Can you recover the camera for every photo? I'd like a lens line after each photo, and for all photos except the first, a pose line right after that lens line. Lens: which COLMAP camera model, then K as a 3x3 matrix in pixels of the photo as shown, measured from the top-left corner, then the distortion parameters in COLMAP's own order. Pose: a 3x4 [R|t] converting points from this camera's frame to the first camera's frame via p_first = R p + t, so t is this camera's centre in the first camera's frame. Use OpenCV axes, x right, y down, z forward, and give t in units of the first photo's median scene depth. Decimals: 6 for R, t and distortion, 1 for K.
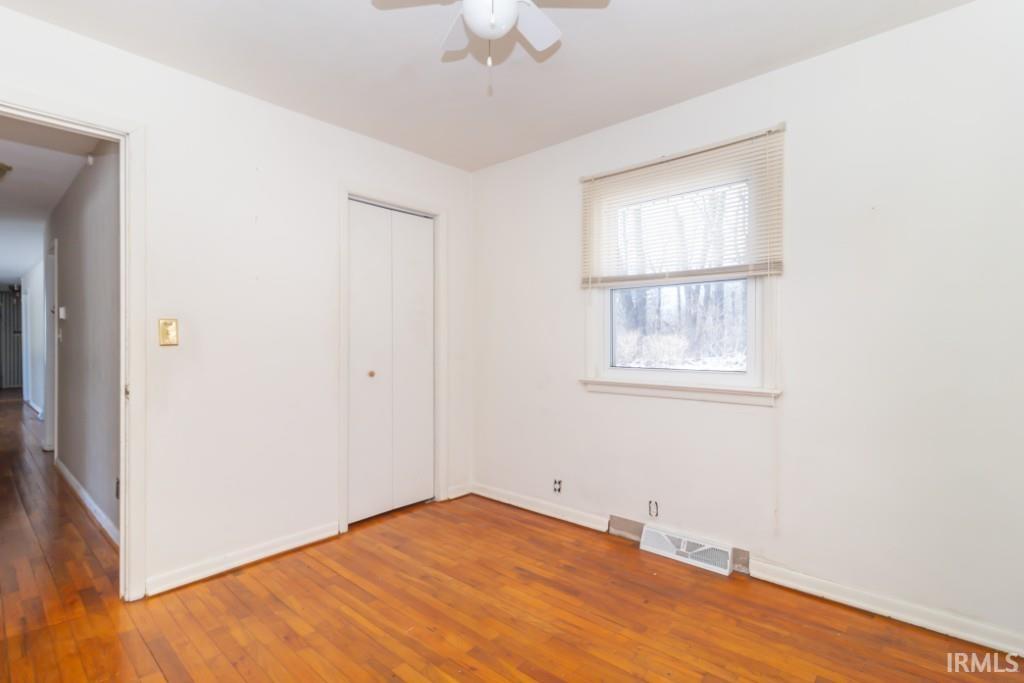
lens RADIAL K [[485.5, 0, 517.0], [0, 485.5, 339.5], [0, 0, 1]] dist [0.000087, -0.000095]
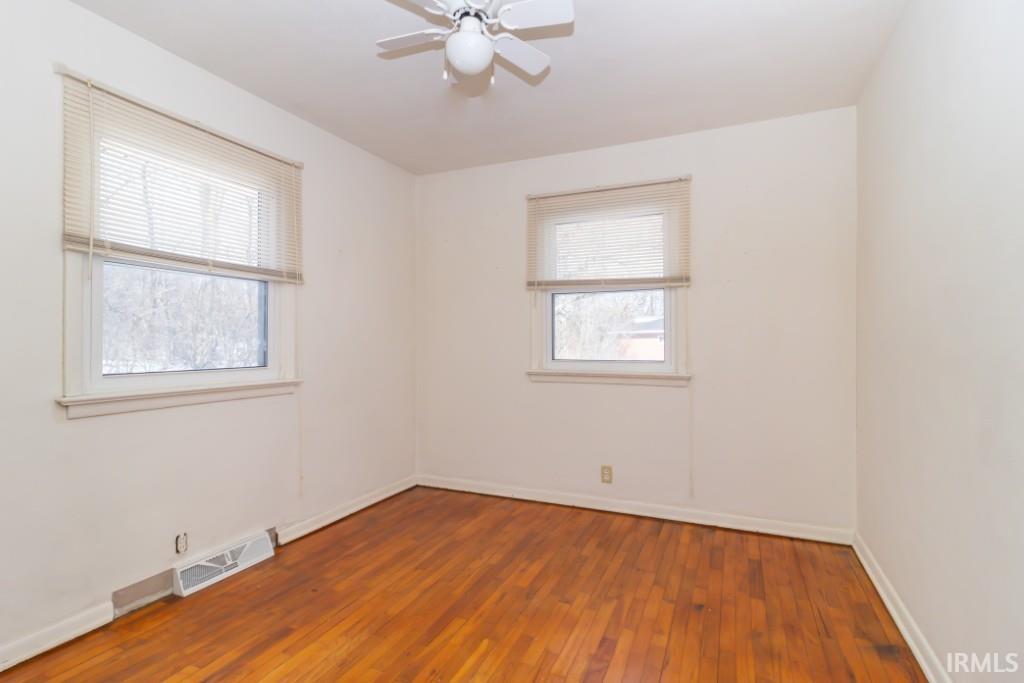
lens RADIAL K [[485.5, 0, 517.0], [0, 485.5, 339.5], [0, 0, 1]] dist [0.000087, -0.000095]
pose [[-0.294189, 0.005091, 0.955734, -0.772959], [-0.001448, 0.999982, -0.005772, 0.011354], [-0.955746, -0.003082, -0.294176, 0.813496]]
